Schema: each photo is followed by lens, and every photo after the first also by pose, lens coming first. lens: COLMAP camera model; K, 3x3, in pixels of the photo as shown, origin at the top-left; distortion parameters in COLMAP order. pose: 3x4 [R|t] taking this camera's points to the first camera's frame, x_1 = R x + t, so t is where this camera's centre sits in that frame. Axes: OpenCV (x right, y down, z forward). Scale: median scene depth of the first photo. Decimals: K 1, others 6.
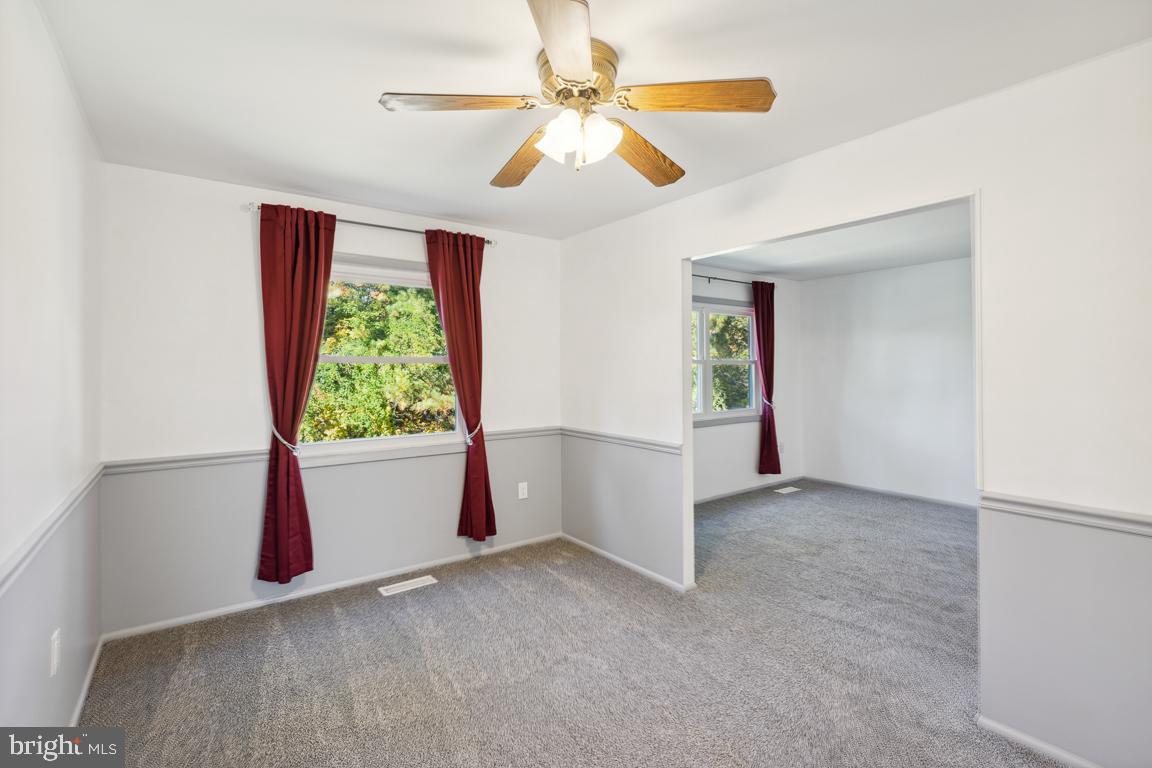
lens RADIAL K [[519.6, 0, 569.9], [0, 519.6, 358.9], [0, 0, 1]] dist [-0.006197, 0.000245]
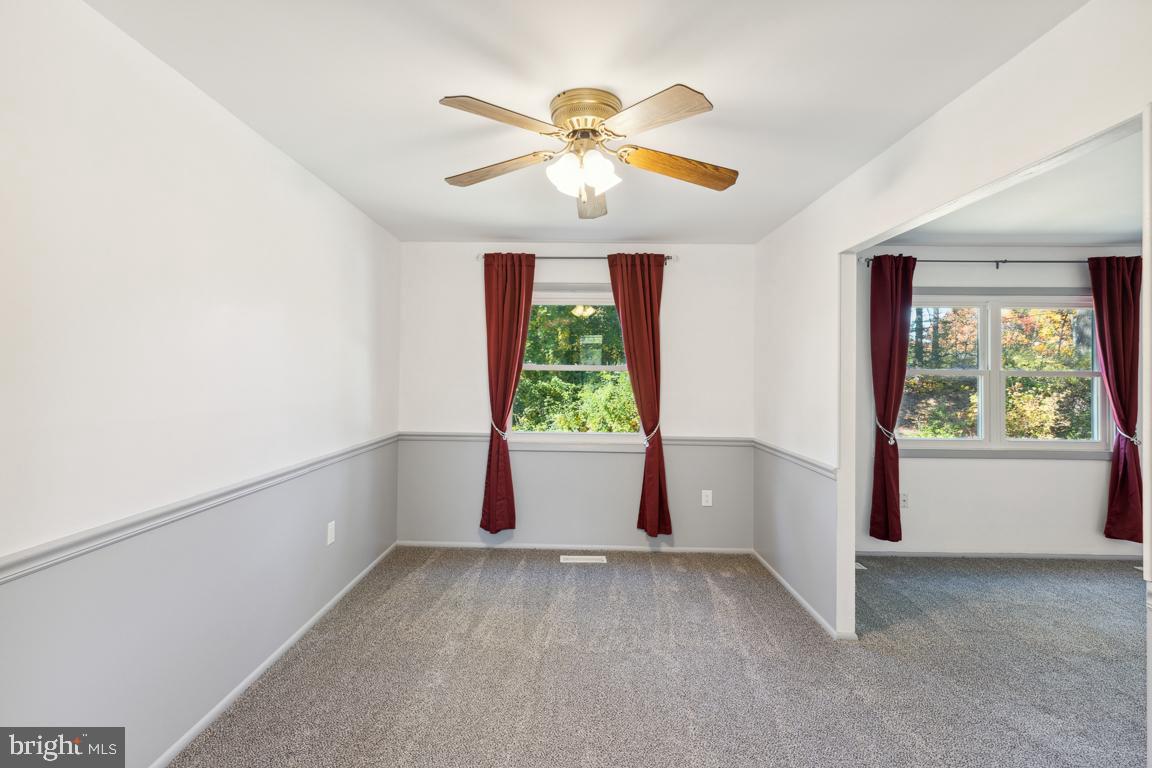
lens RADIAL K [[527.0, 0, 587.6], [0, 527.0, 367.1], [0, 0, 1]] dist [0.002367, 0.000969]
pose [[0.796258, 0.004791, -0.604939, 0.415915], [-0.004519, 0.999988, 0.001972, -0.003428], [0.604941, 0.001164, 0.796270, 0.049750]]
